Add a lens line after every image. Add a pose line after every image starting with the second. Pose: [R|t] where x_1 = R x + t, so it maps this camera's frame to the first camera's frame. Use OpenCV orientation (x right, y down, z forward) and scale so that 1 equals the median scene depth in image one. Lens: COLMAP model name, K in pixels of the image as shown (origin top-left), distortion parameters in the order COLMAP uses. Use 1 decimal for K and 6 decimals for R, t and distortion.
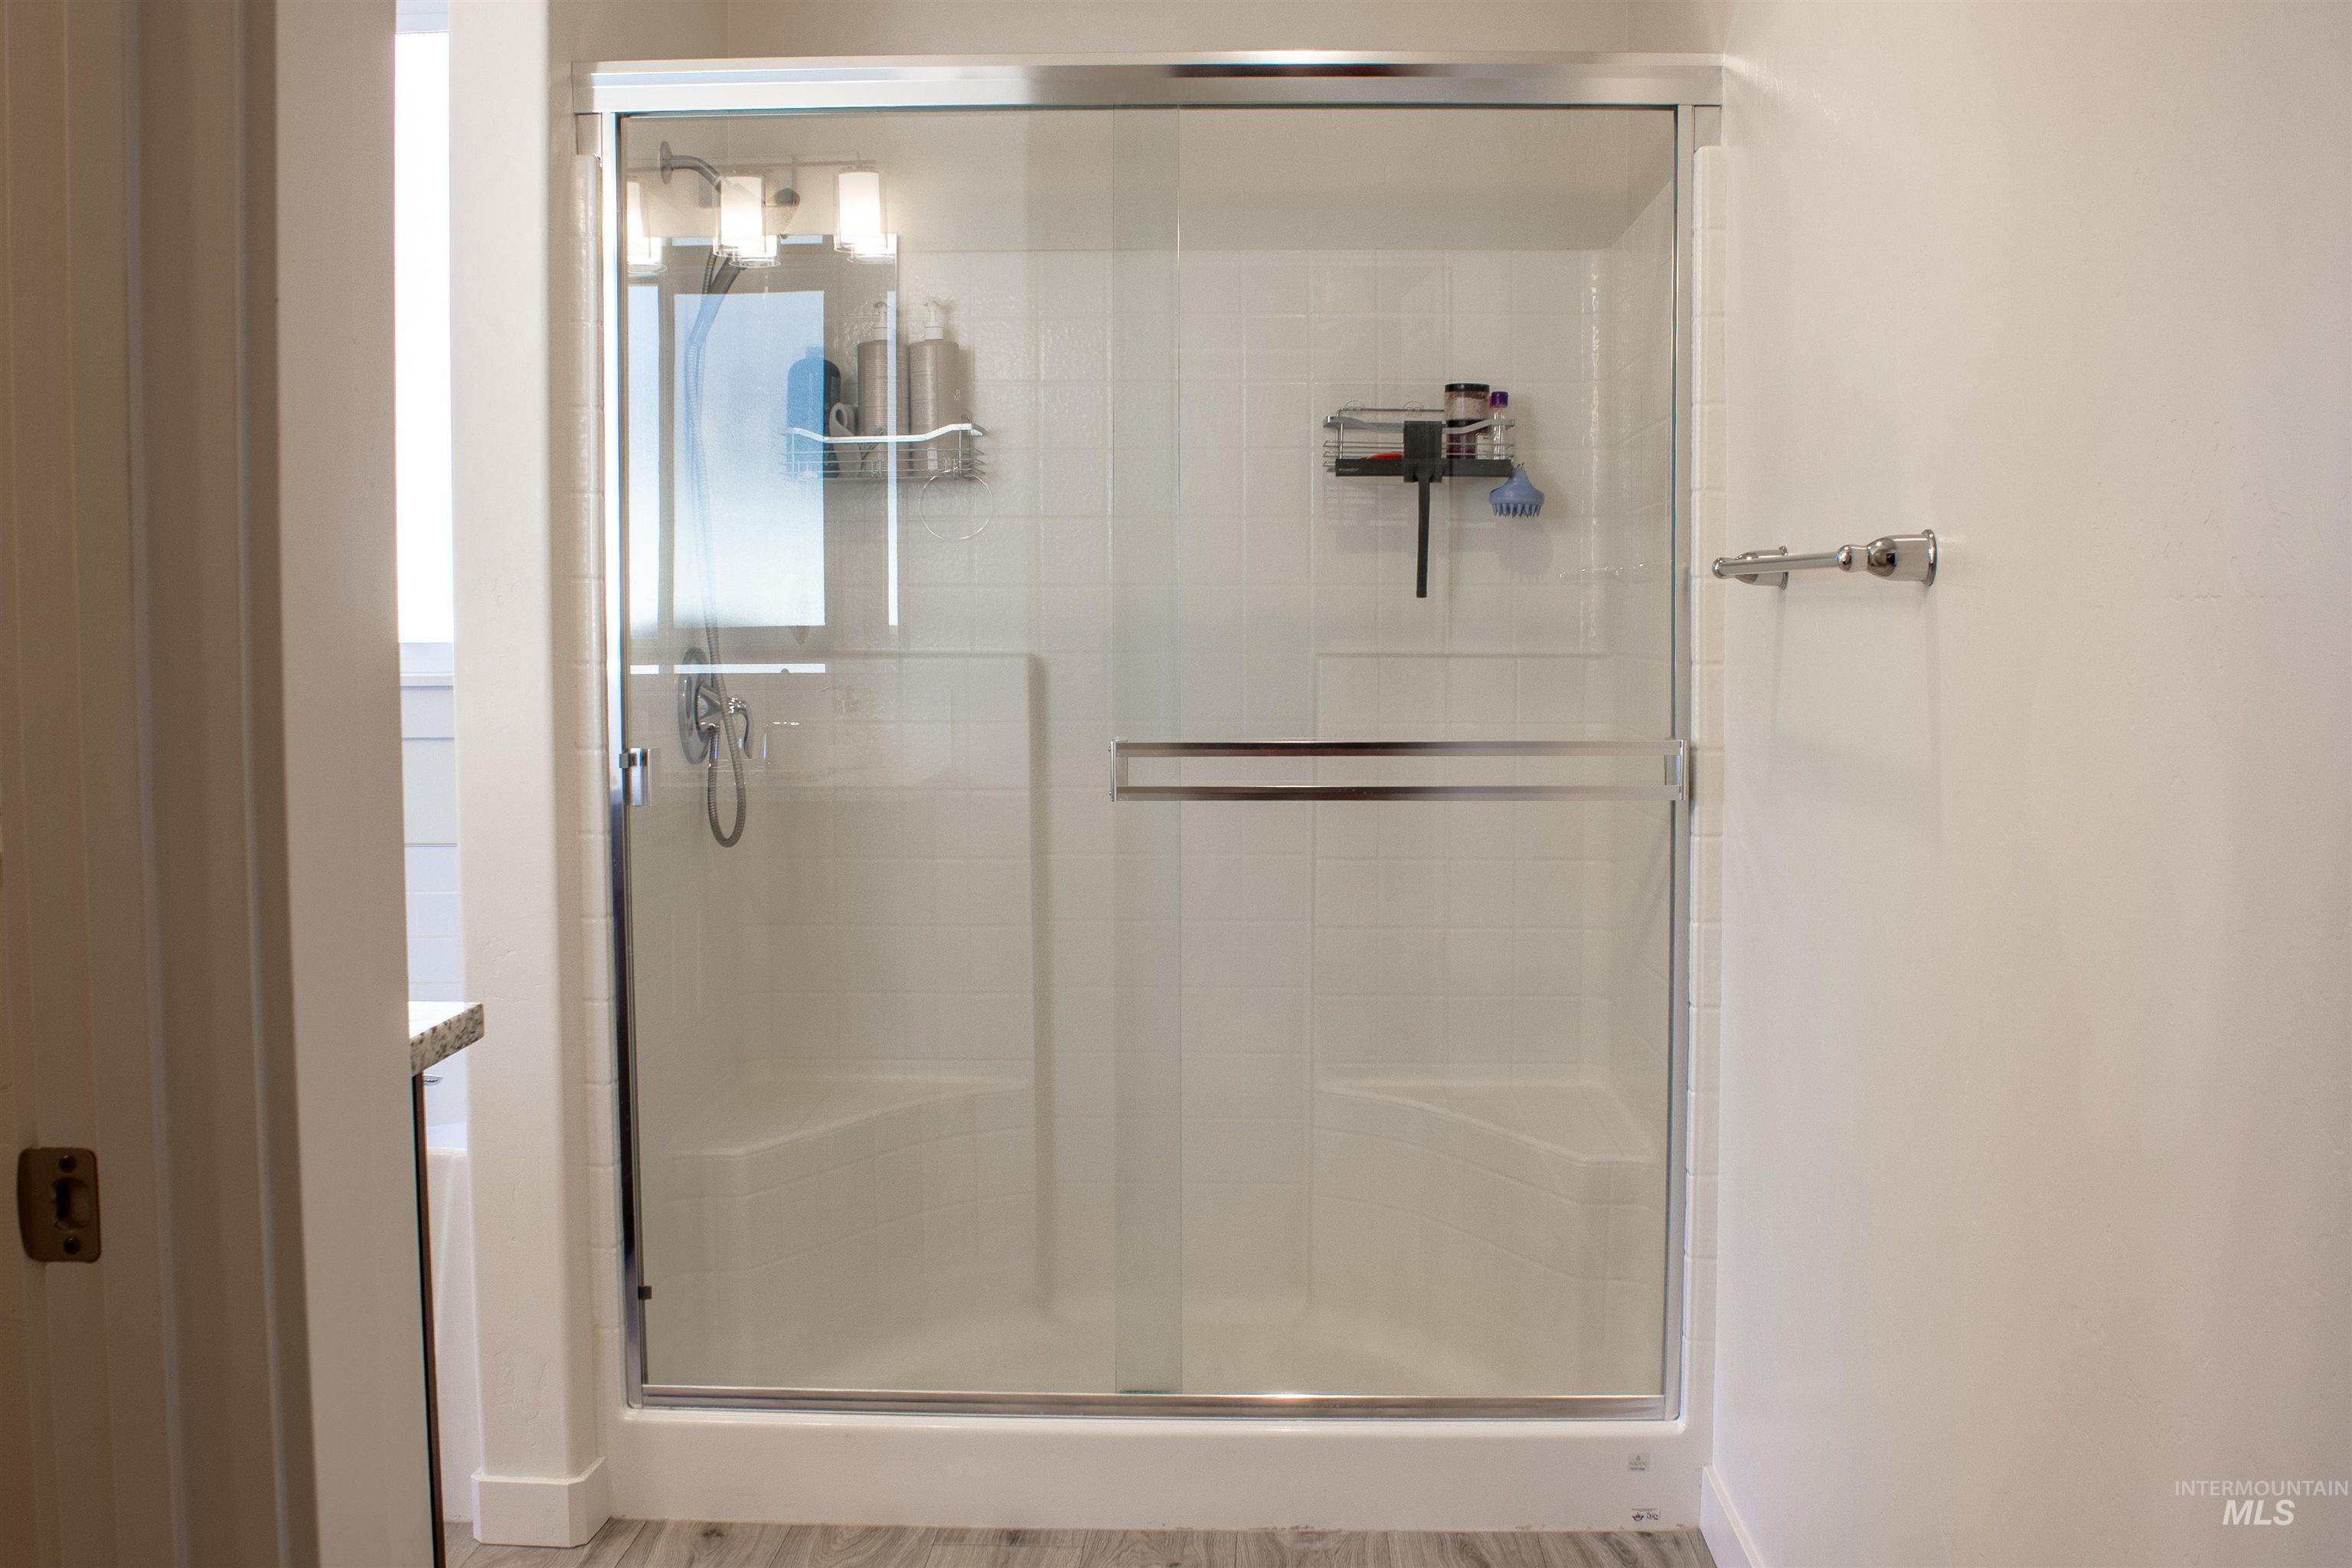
lens RADIAL K [[2672.9, 0, 1176.0], [0, 2672.9, 784.0], [0, 0, 1]] dist [-0.258224, 0.604150]
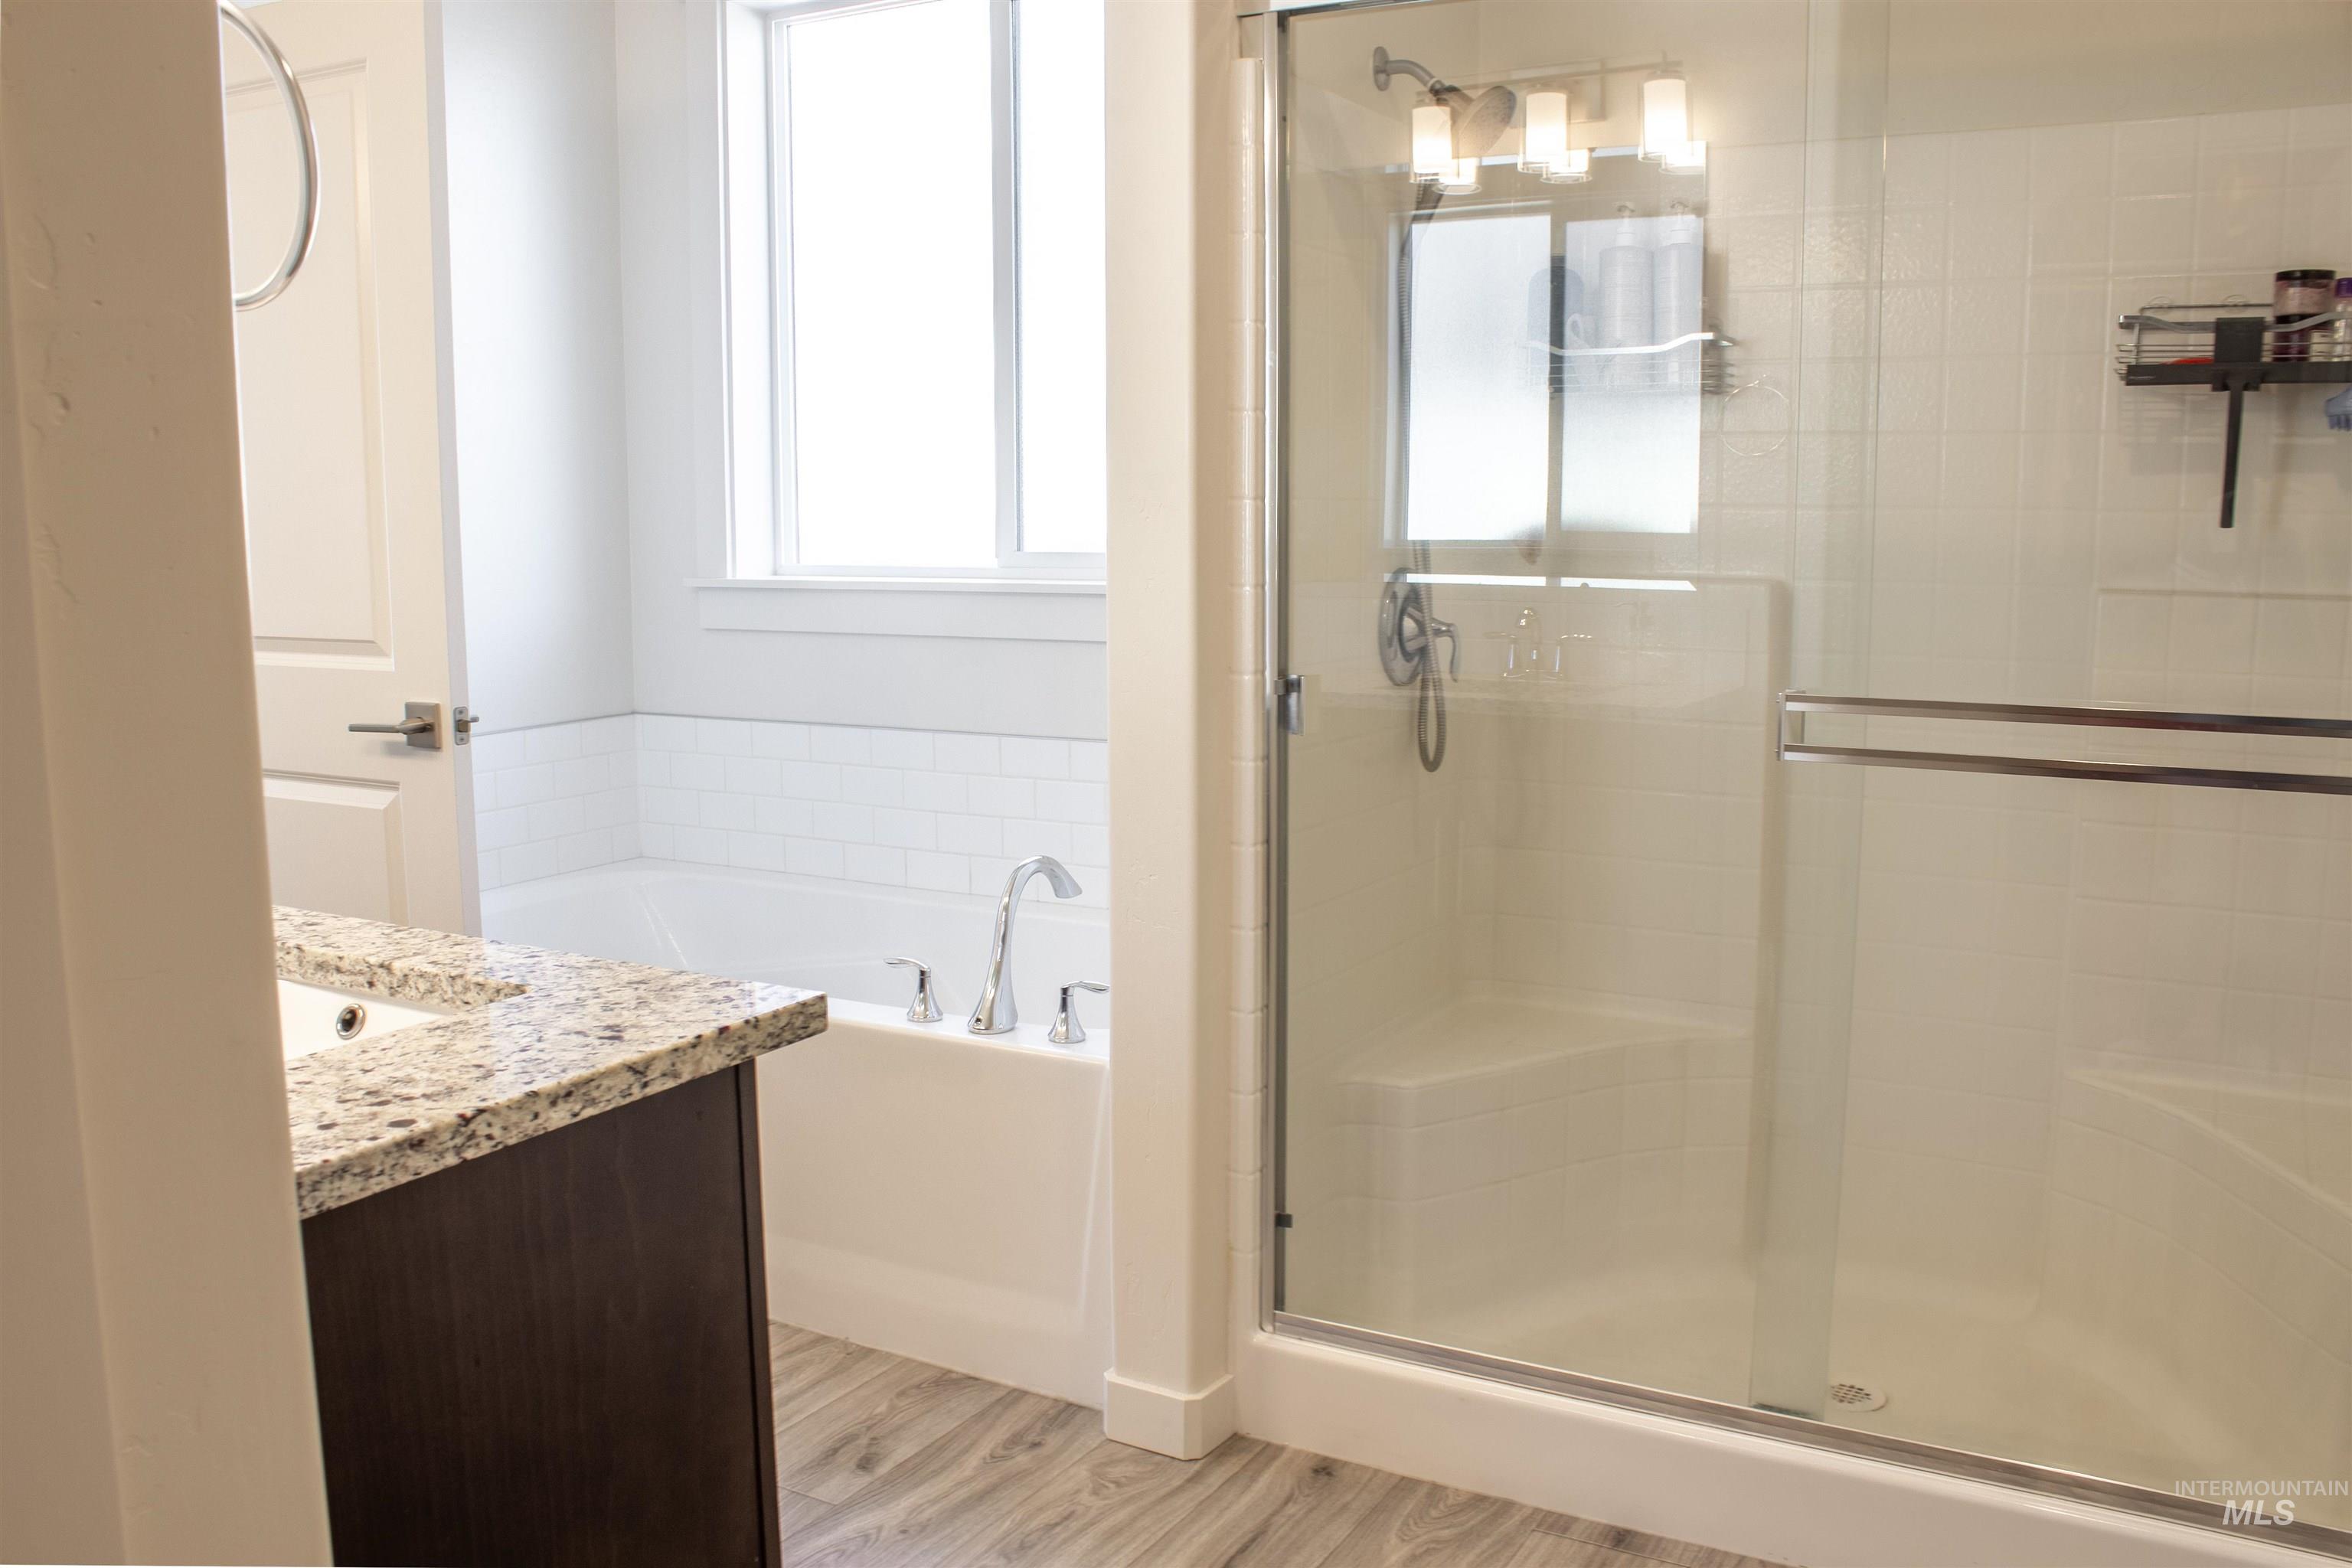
lens RADIAL K [[2029.3, 0, 1174.3], [0, 2029.3, 802.8], [0, 0, 1]] dist [-0.157749, 0.133762]
pose [[0.877193, 0.070450, -0.474942, 0.101687], [-0.029890, 0.995271, 0.092425, -0.030388], [0.479207, -0.066879, 0.875150, 0.286562]]
